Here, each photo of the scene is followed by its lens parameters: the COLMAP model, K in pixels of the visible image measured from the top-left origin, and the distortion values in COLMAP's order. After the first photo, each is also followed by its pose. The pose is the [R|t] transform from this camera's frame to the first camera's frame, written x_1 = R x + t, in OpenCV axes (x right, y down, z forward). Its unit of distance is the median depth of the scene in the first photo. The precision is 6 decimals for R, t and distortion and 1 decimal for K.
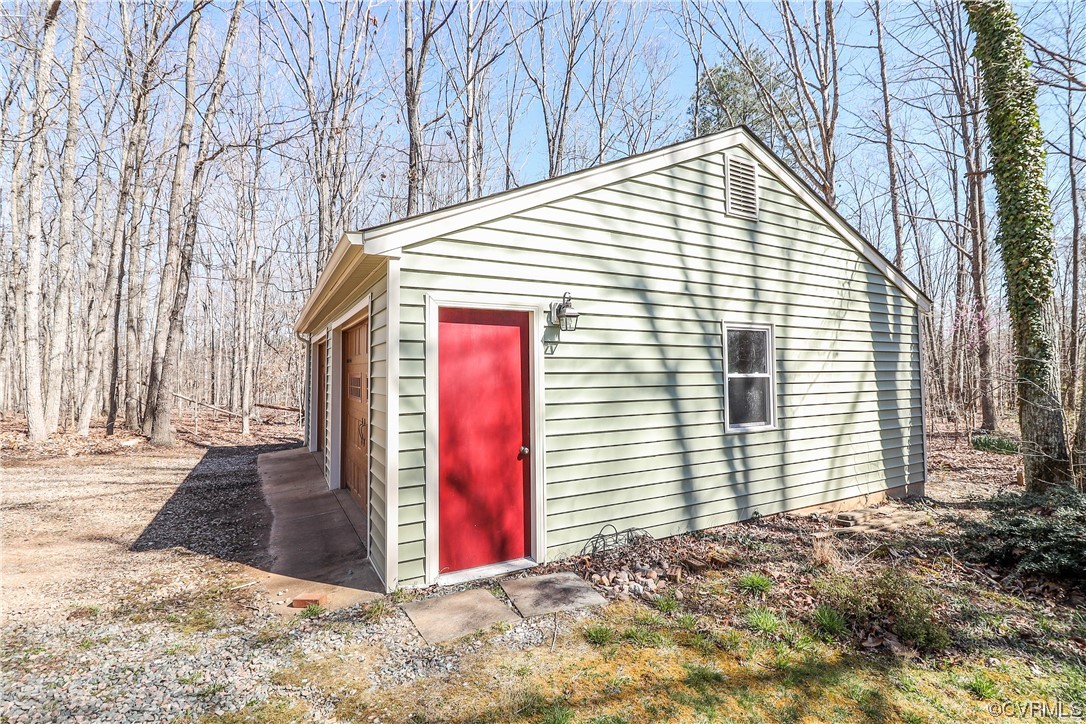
lens RADIAL K [[496.4, 0, 551.1], [0, 496.4, 356.7], [0, 0, 1]] dist [-0.005672, -0.010336]
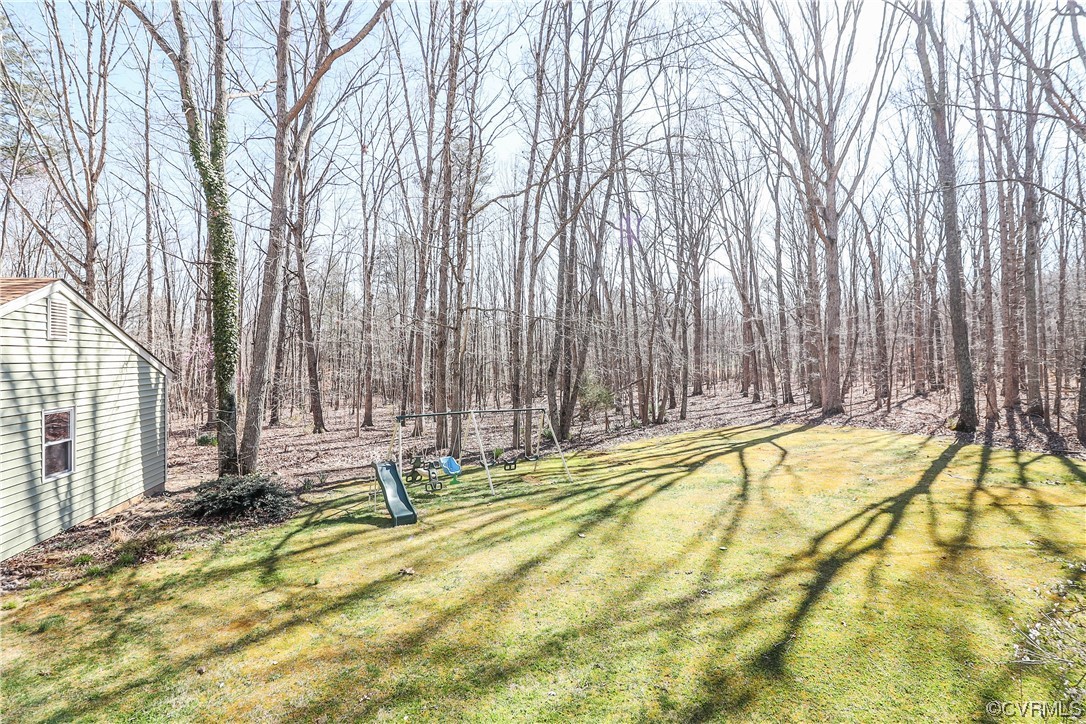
lens RADIAL K [[496.4, 0, 541.2], [0, 496.4, 350.8], [0, 0, 1]] dist [-0.005672, -0.010336]
pose [[0.267186, 0.026914, 0.963269, -0.428335], [-0.038244, 0.999119, -0.017307, -0.173298], [-0.962886, -0.032215, 0.267980, -0.542991]]
